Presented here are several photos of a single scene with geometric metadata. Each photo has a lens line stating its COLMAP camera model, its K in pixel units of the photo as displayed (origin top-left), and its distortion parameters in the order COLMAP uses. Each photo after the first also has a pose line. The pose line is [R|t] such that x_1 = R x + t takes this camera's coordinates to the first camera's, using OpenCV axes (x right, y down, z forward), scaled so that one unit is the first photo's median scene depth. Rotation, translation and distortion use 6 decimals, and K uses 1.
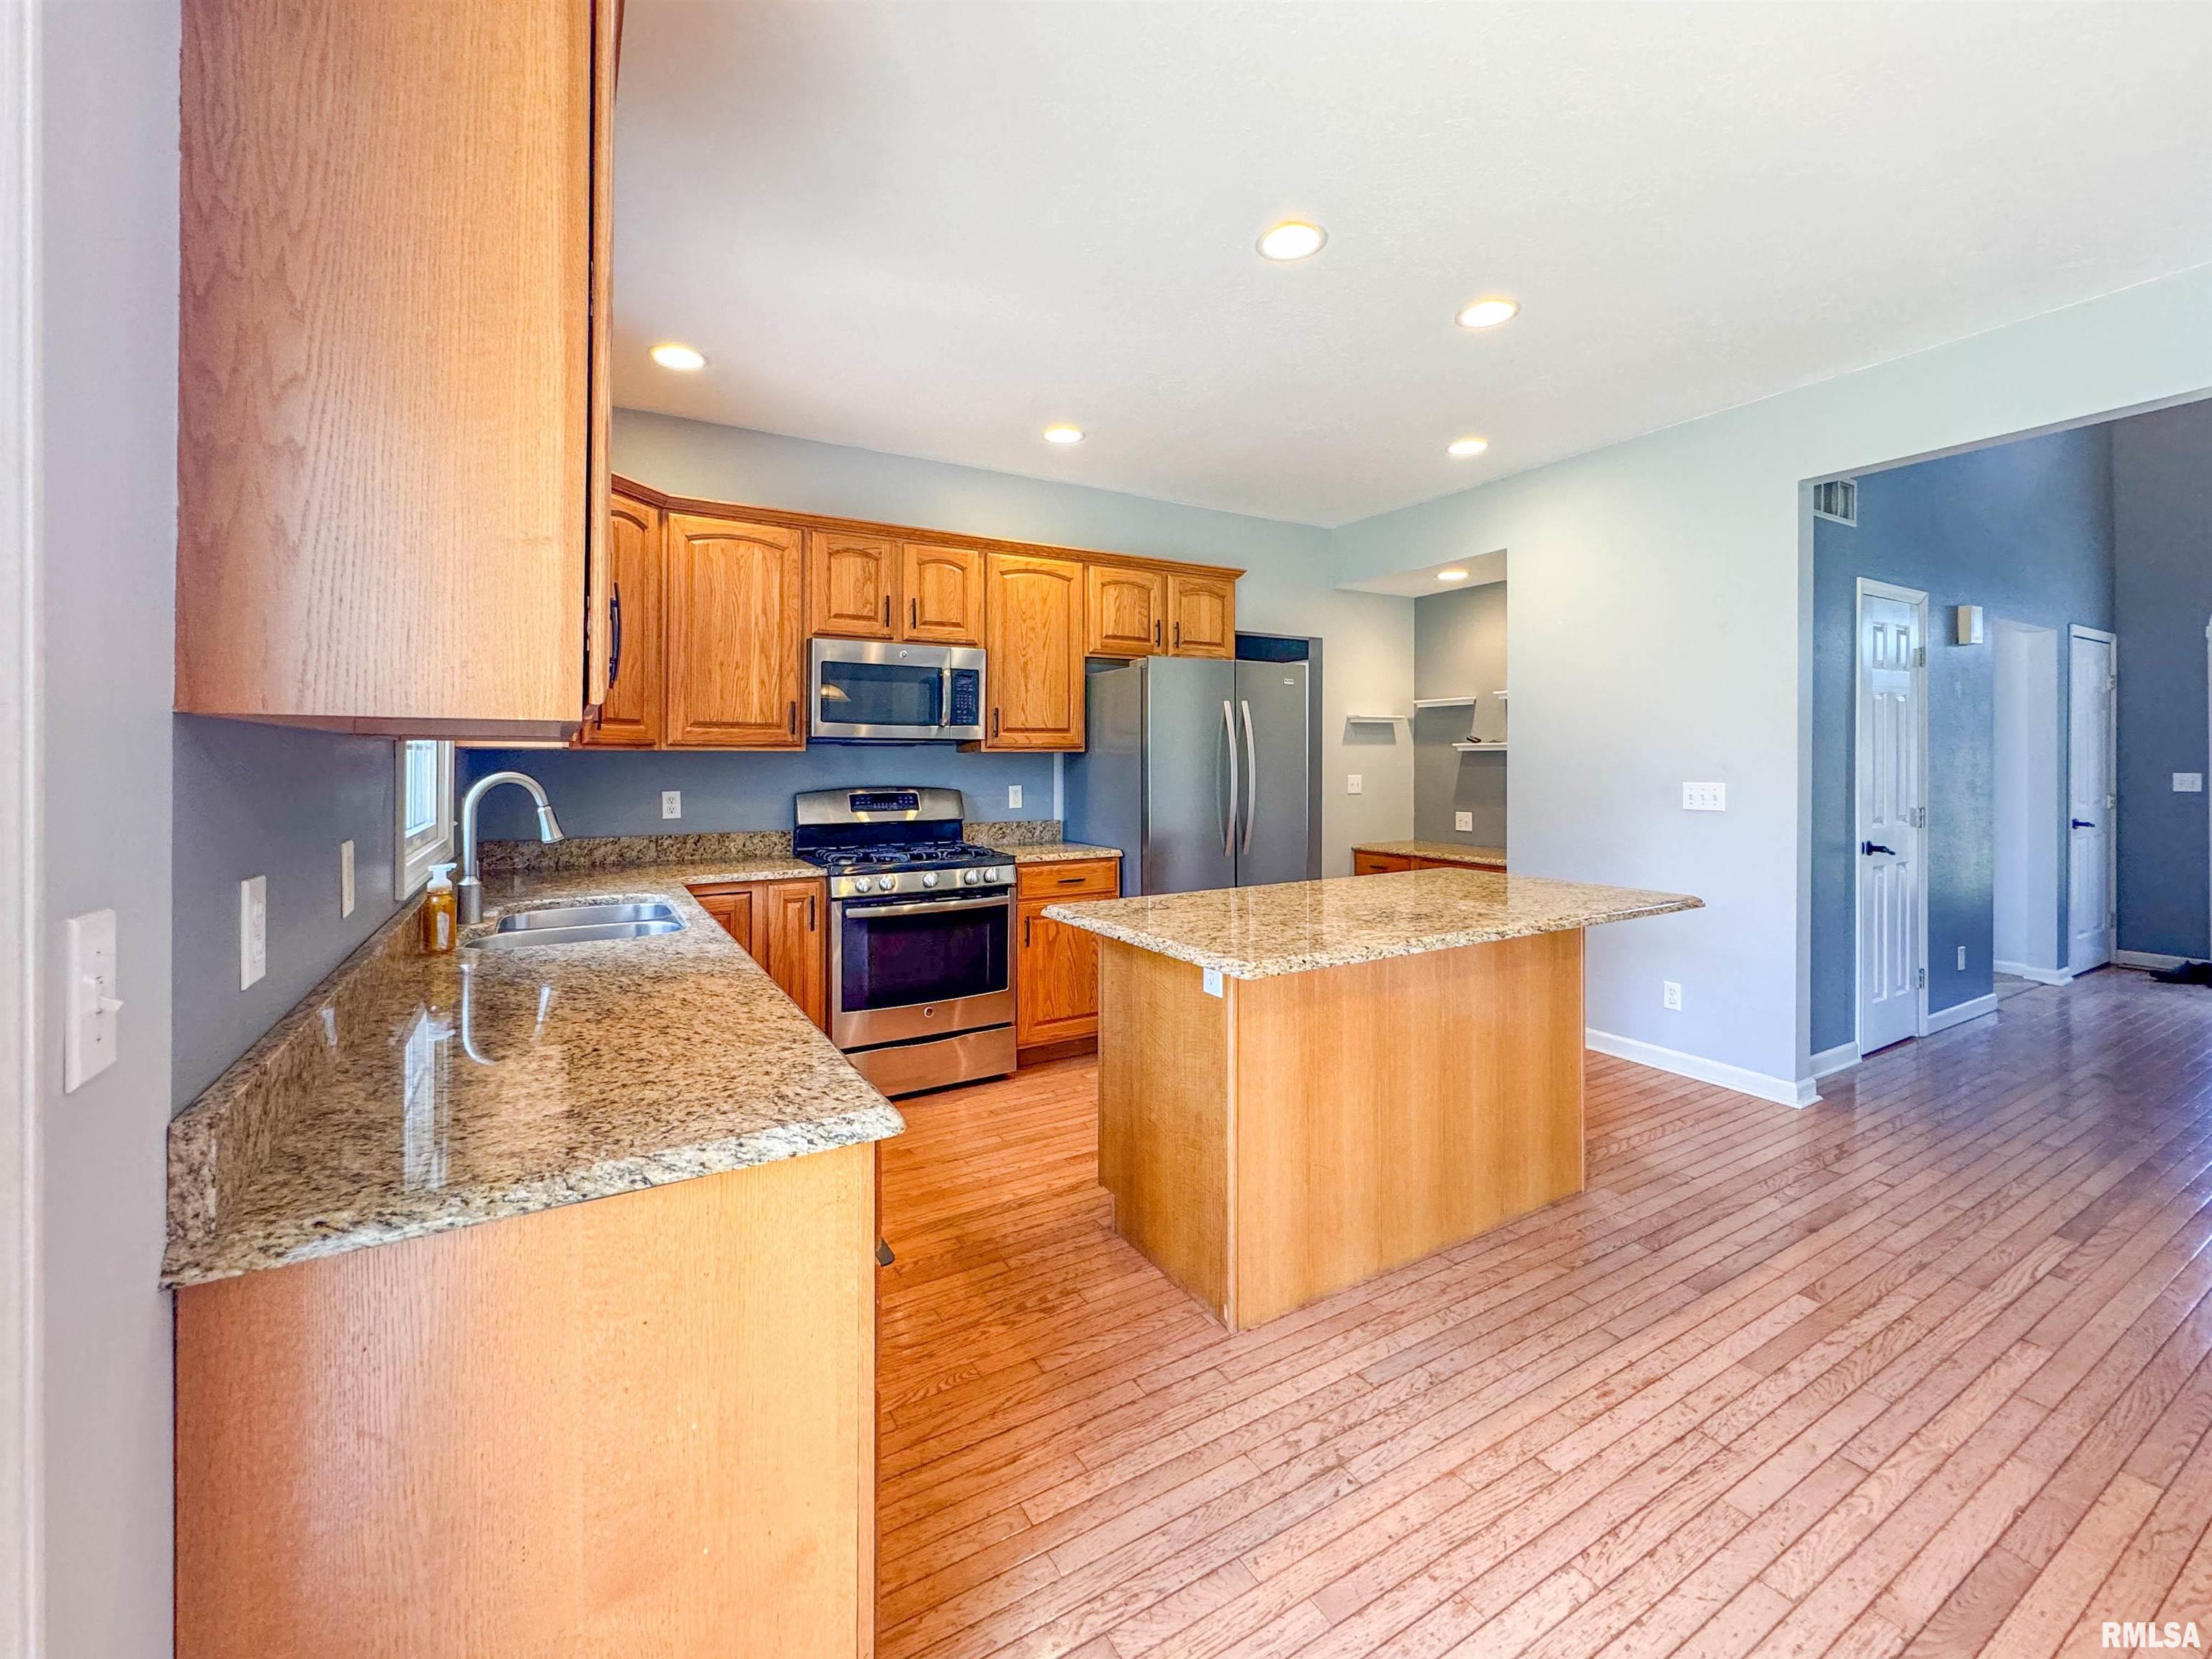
lens RADIAL K [[905.1, 0, 1100.9], [0, 905.1, 777.9], [0, 0, 1]] dist [-0.001197, 0.000101]
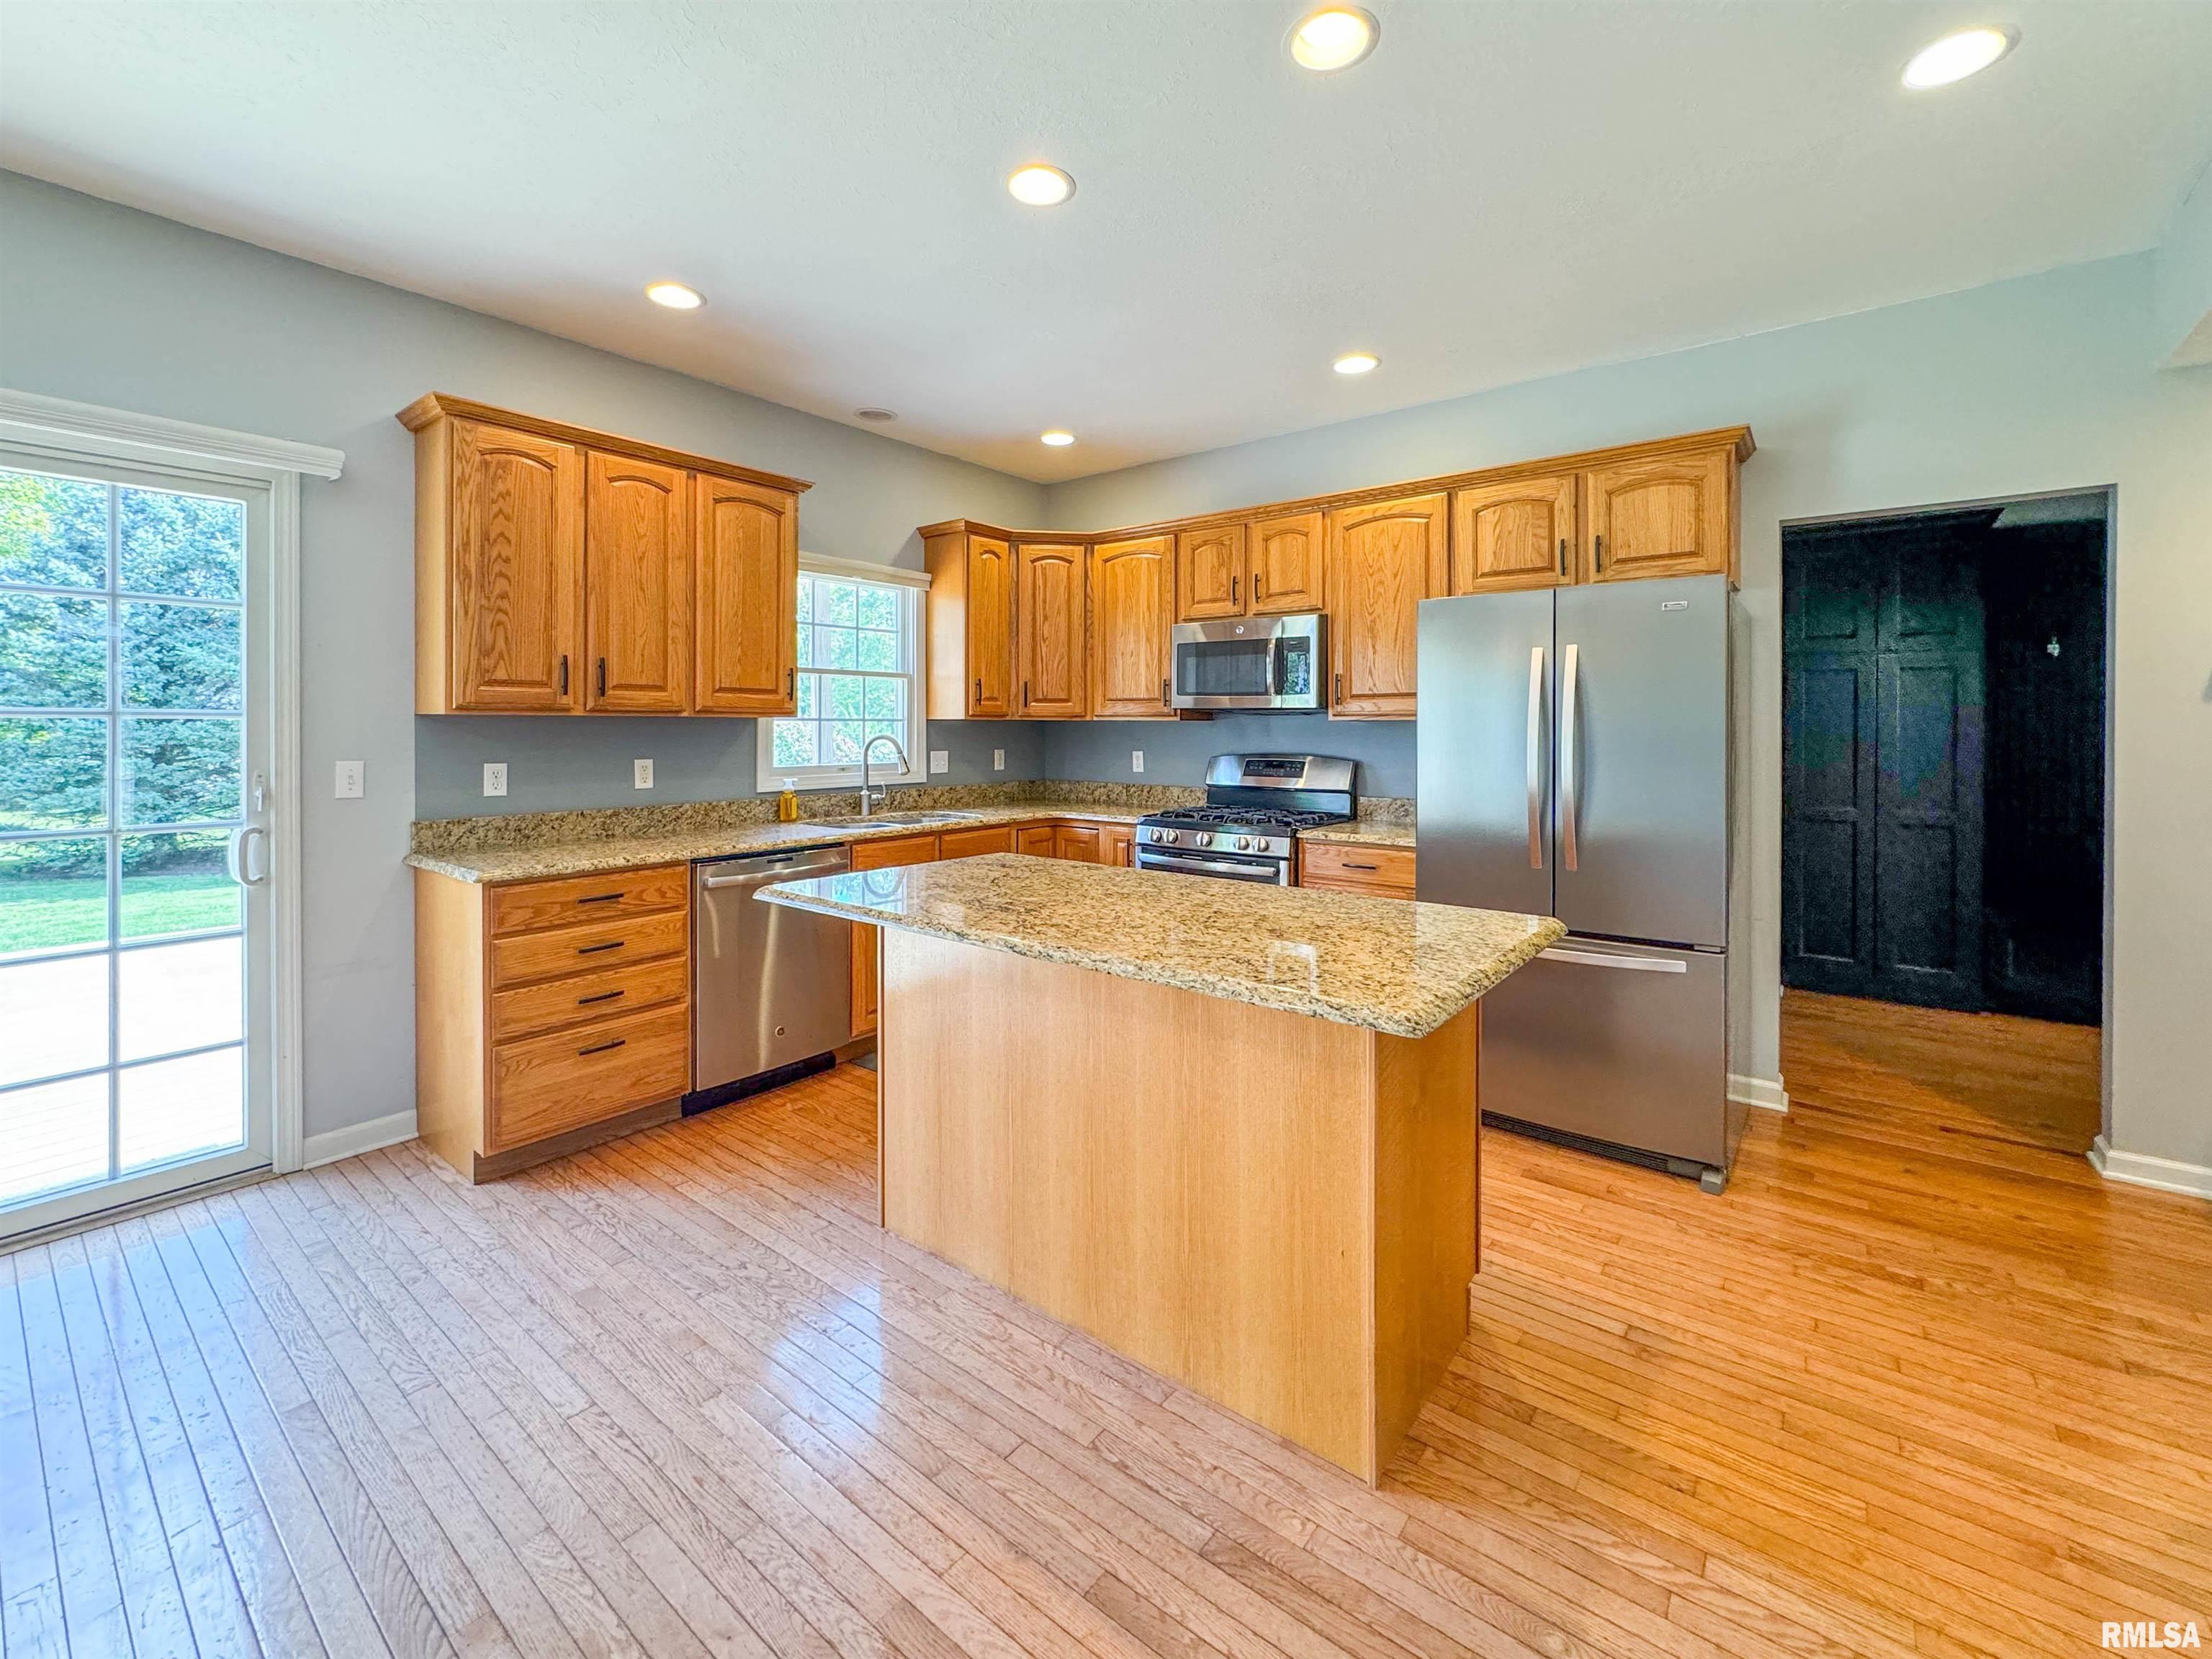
lens RADIAL K [[912.8, 0, 1106.1], [0, 912.8, 753.9], [0, 0, 1]] dist [0.000268, -0.000002]
pose [[0.374356, 0.032224, -0.926725, 0.763475], [-0.023033, 0.999411, 0.025447, -0.014659], [0.926999, 0.011819, 0.374877, 0.477338]]
